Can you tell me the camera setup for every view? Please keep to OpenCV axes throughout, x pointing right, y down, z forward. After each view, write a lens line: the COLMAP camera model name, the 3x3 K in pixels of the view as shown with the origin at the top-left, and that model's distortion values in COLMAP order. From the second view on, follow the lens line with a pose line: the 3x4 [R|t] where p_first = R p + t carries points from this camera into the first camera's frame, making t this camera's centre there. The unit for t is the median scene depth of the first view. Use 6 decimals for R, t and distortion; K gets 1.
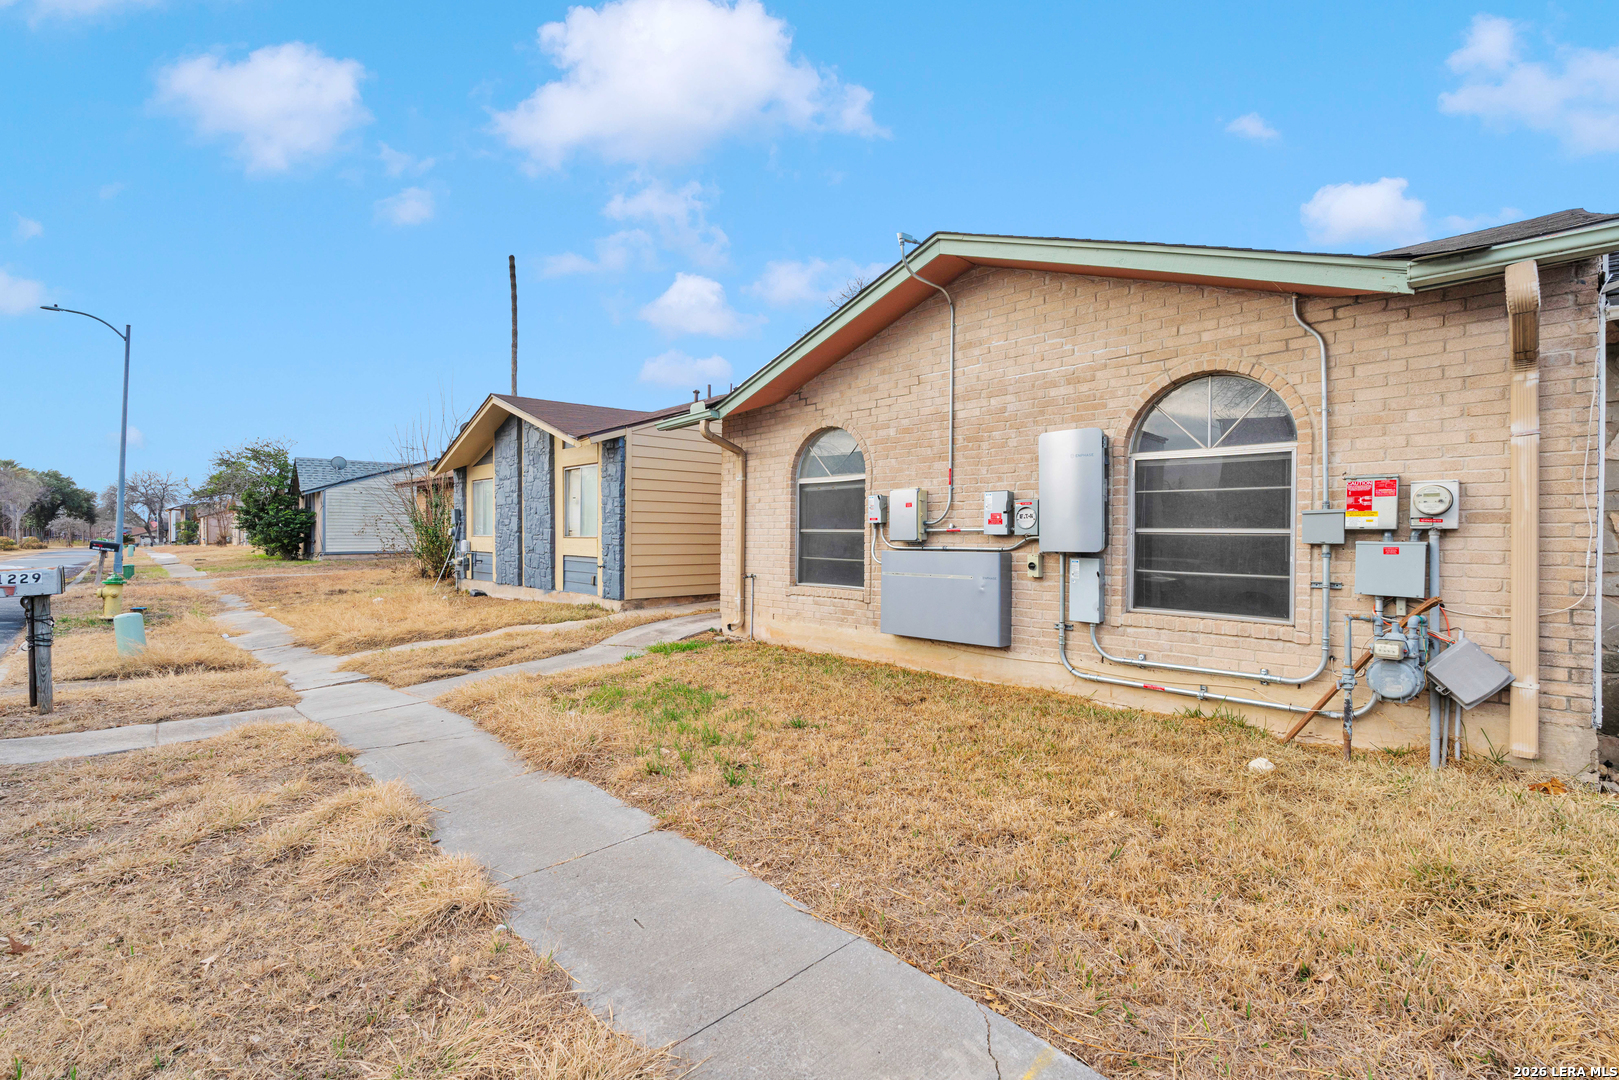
lens RADIAL K [[715.2, 0, 794.2], [0, 715.2, 543.6], [0, 0, 1]] dist [-0.005813, -0.000387]
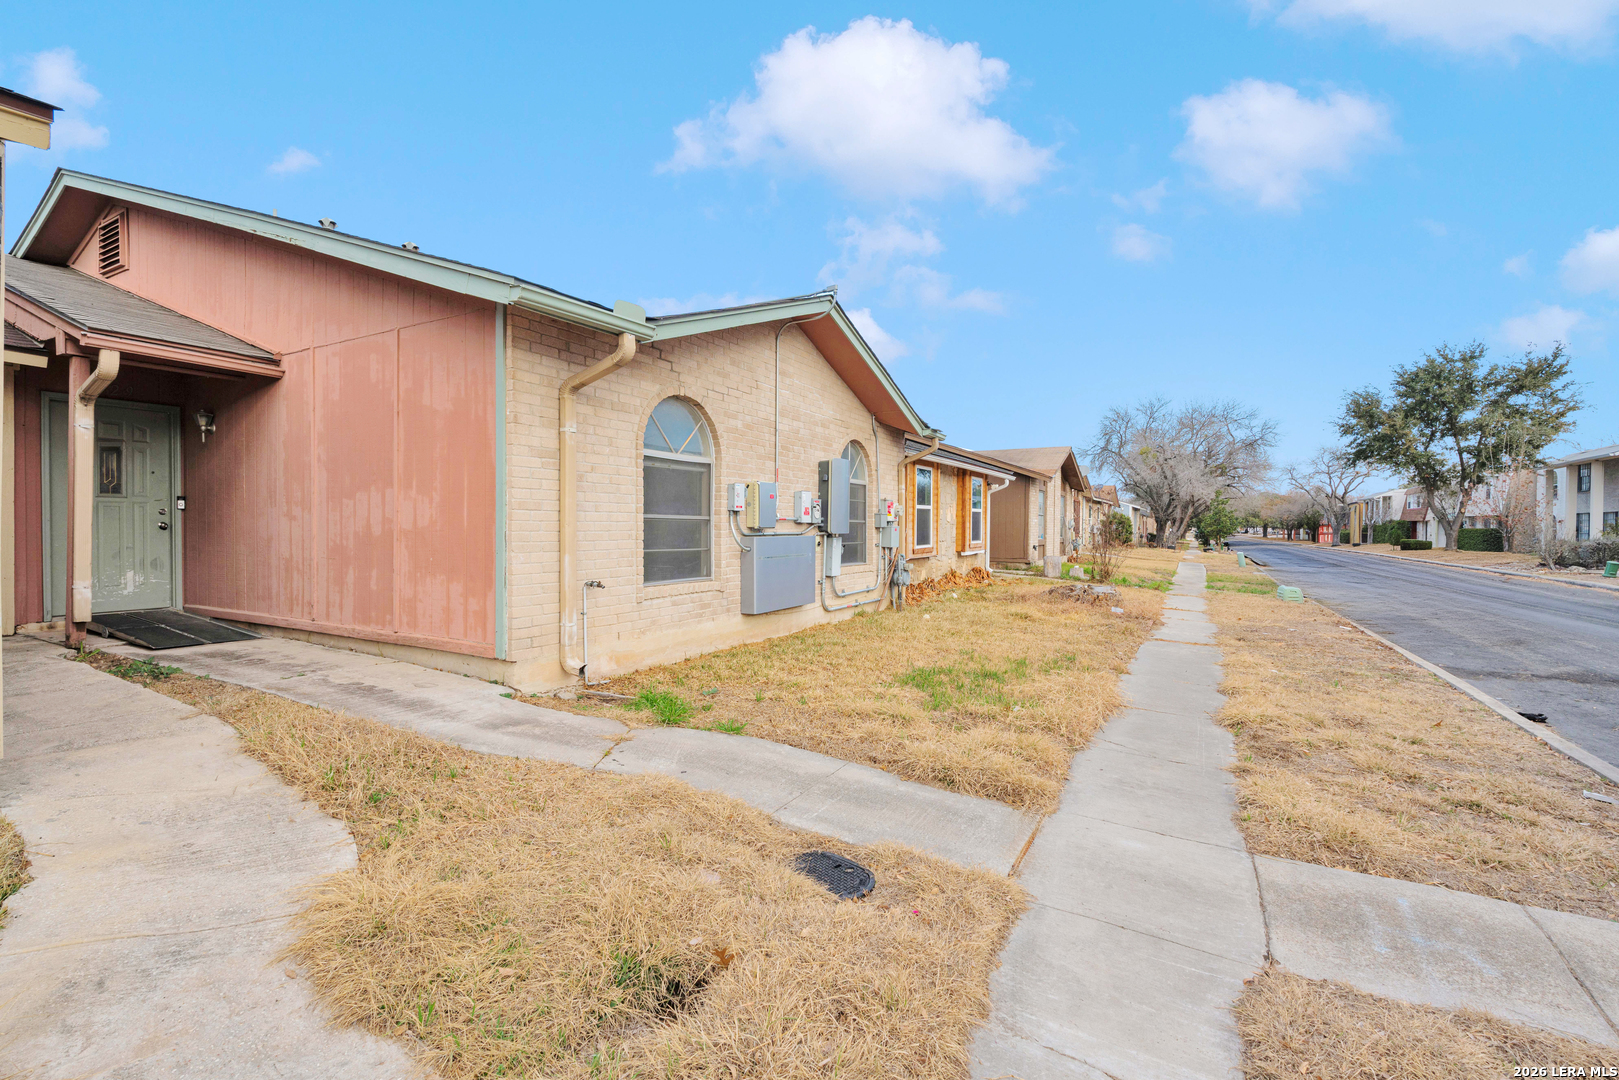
lens RADIAL K [[715.2, 0, 809.5], [0, 715.2, 536.4], [0, 0, 1]] dist [-0.005813, -0.000387]
pose [[-0.308363, -0.024654, 0.950949, -0.984512], [-0.000857, 0.999671, 0.025639, -0.020295], [-0.951268, 0.007091, -0.308283, 1.346651]]
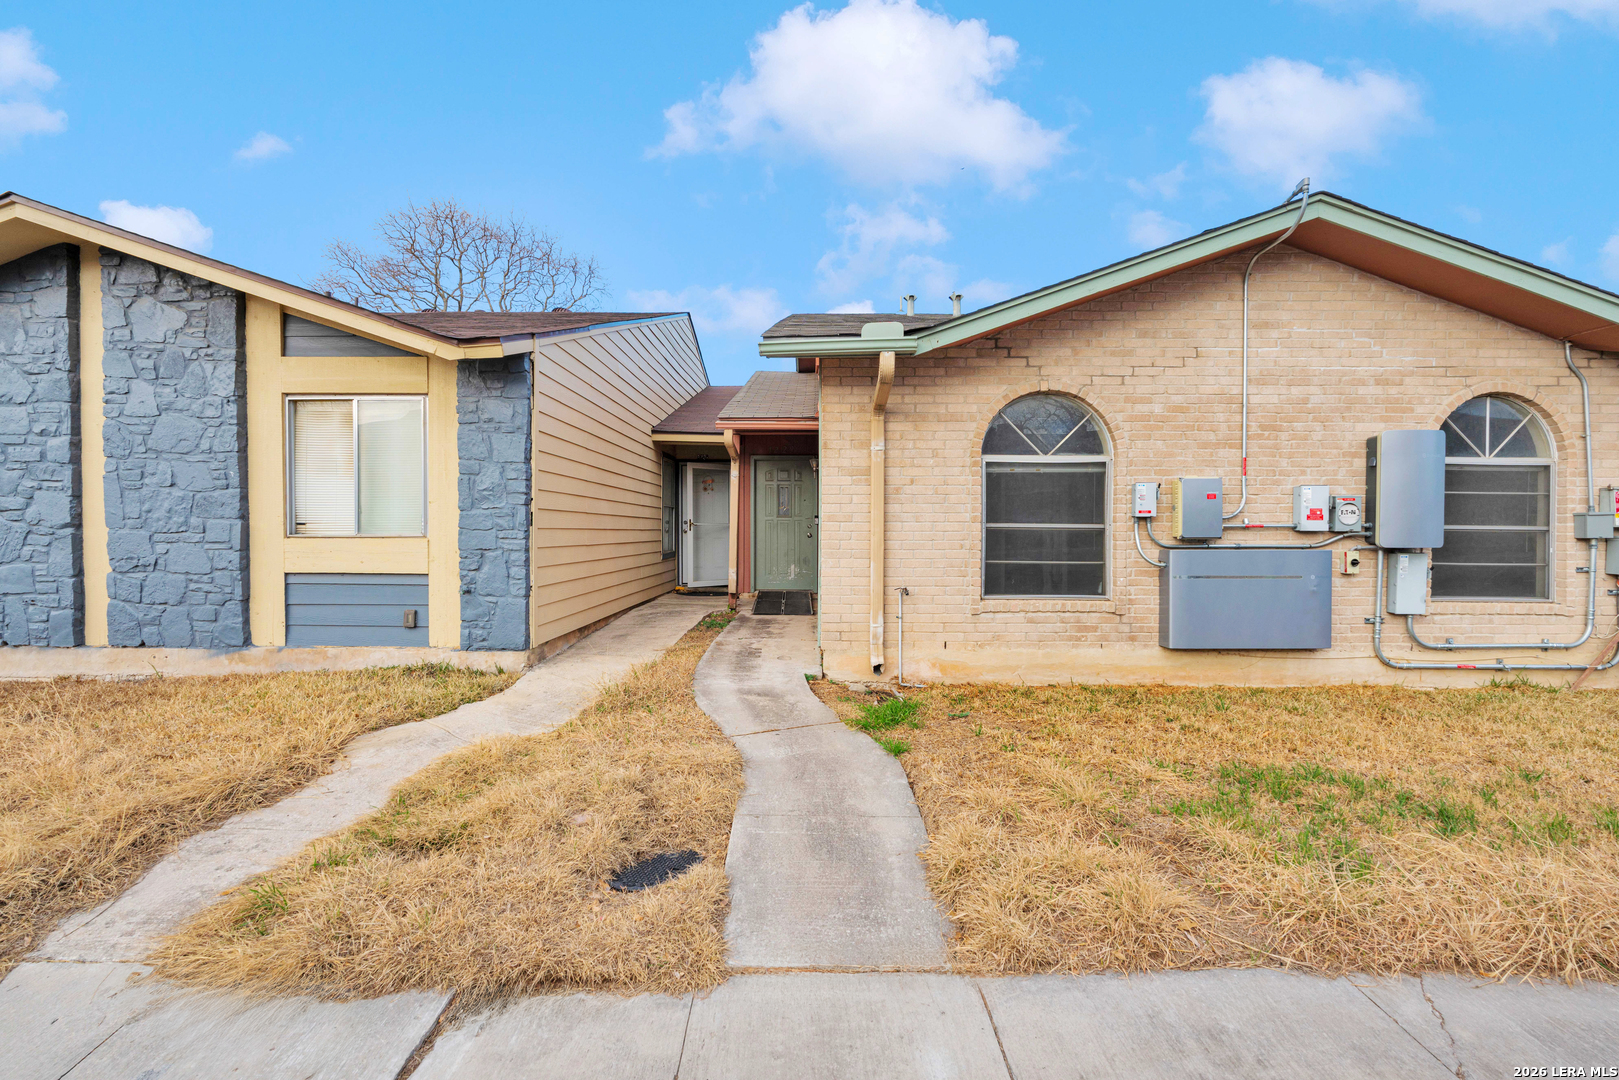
lens RADIAL K [[715.2, 0, 809.6], [0, 715.2, 541.9], [0, 0, 1]] dist [-0.005813, -0.000387]
pose [[0.693758, -0.015164, 0.720049, -0.825085], [0.008953, 0.999883, 0.012431, -0.014998], [-0.720153, -0.002178, 0.693812, 0.781513]]
